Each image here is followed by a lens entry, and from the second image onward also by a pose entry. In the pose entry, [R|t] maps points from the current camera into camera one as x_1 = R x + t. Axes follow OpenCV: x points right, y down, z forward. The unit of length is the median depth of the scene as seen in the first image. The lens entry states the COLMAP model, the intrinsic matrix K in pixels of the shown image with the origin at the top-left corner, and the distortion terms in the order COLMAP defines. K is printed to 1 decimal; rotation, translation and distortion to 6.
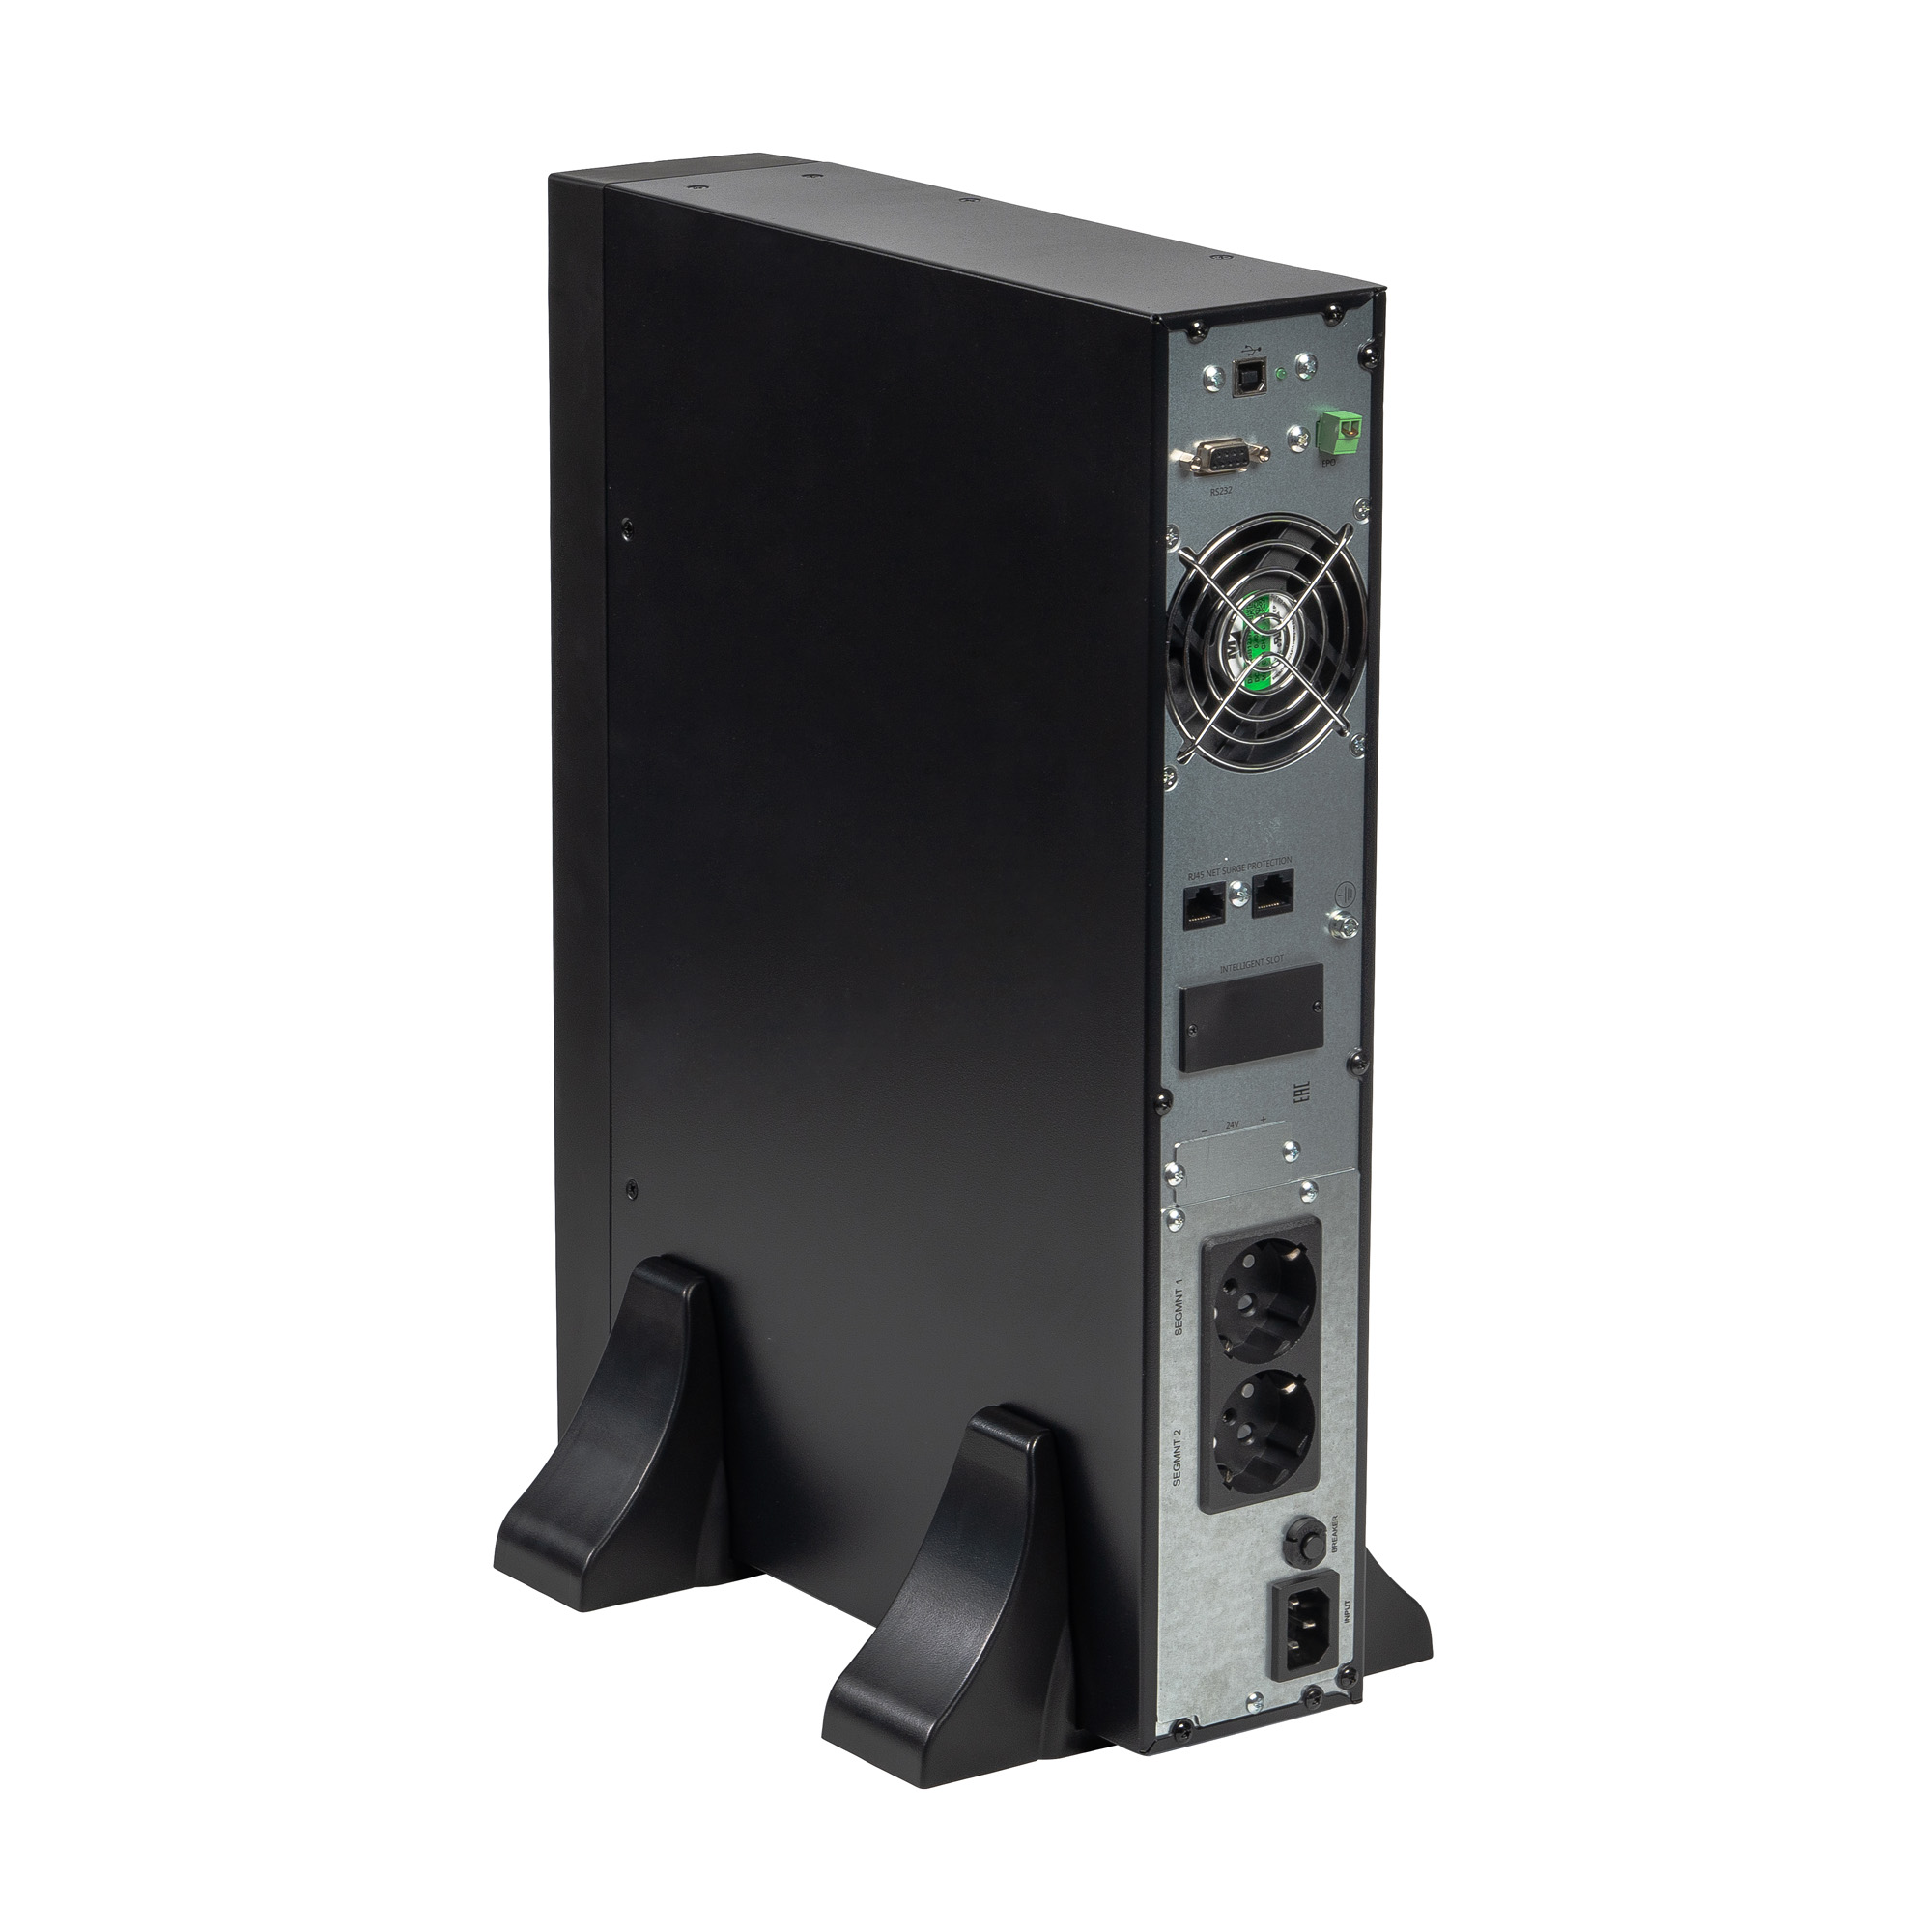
lens RADIAL K [[6041.6, 0, 966.0], [0, 6041.6, 966.0], [0, 0, 1]] dist [-0.024920, 1.237880]
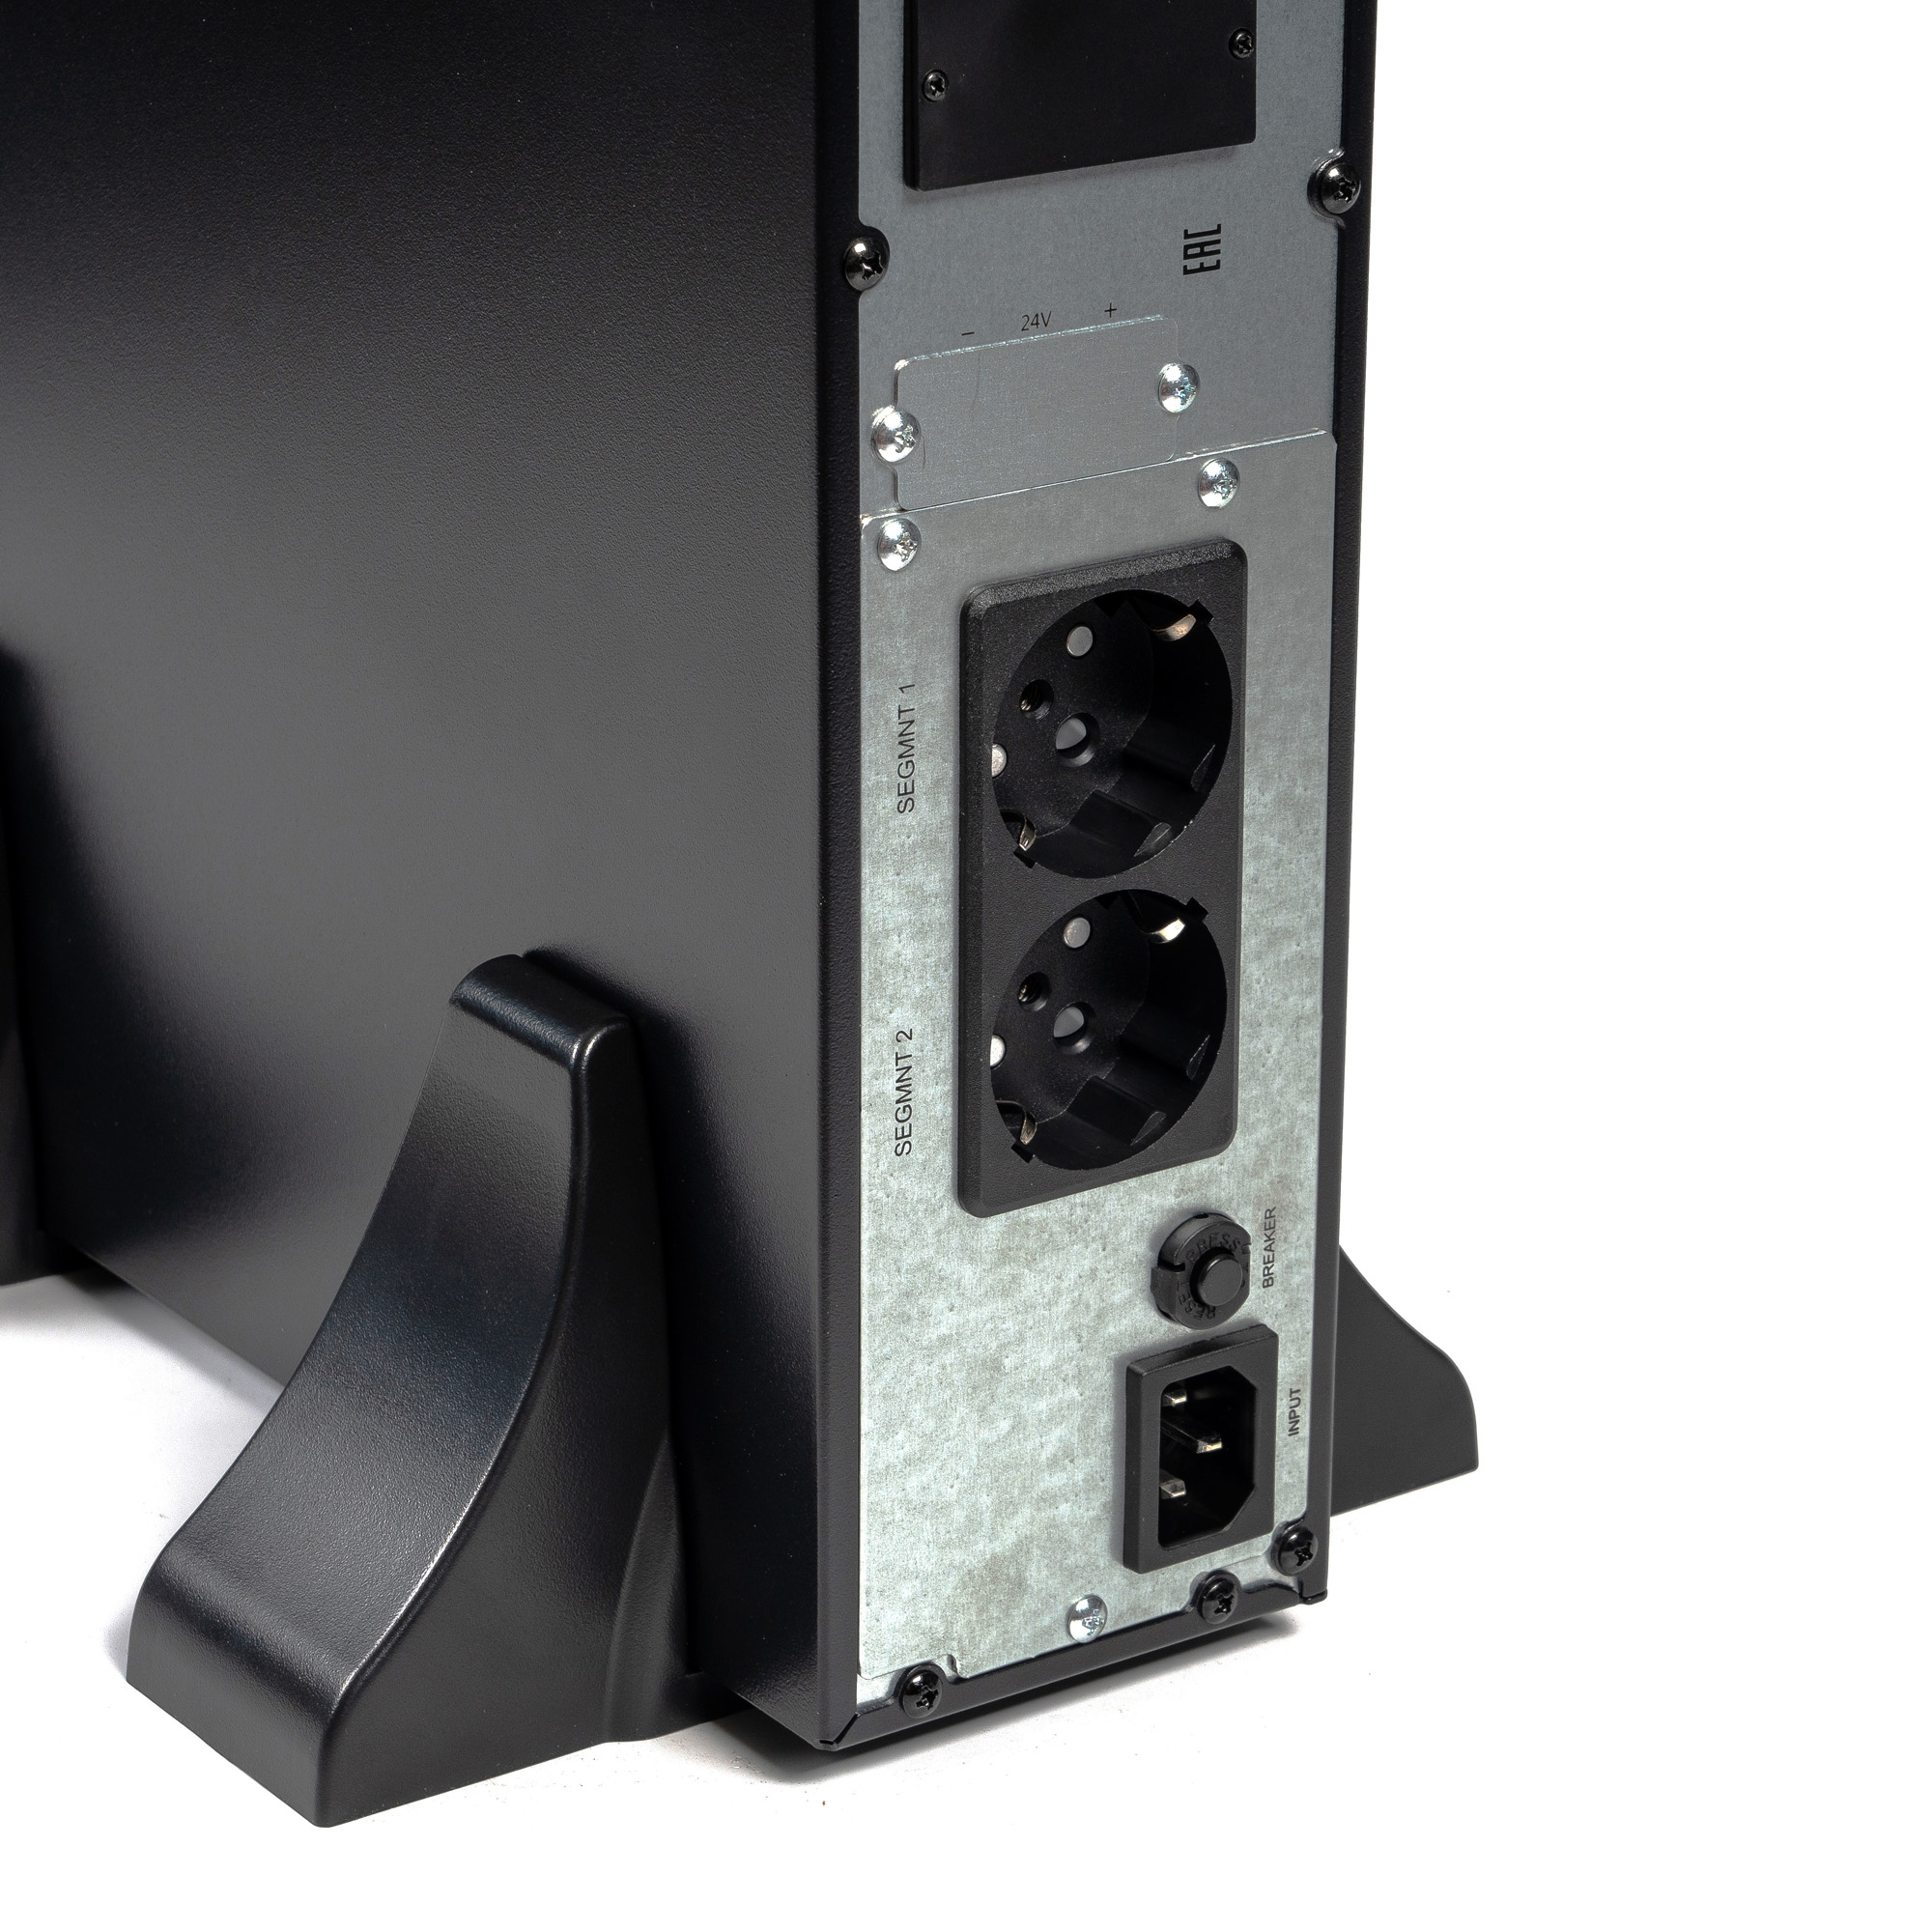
lens RADIAL K [[6041.6, 0, 966.0], [0, 6041.6, 966.0], [0, 0, 1]] dist [-0.024920, 1.237880]
pose [[0.999944, 0.010253, -0.002585, 0.040863], [-0.009922, 0.994319, 0.105974, 0.026525], [0.003657, -0.105942, 0.994366, 0.574796]]
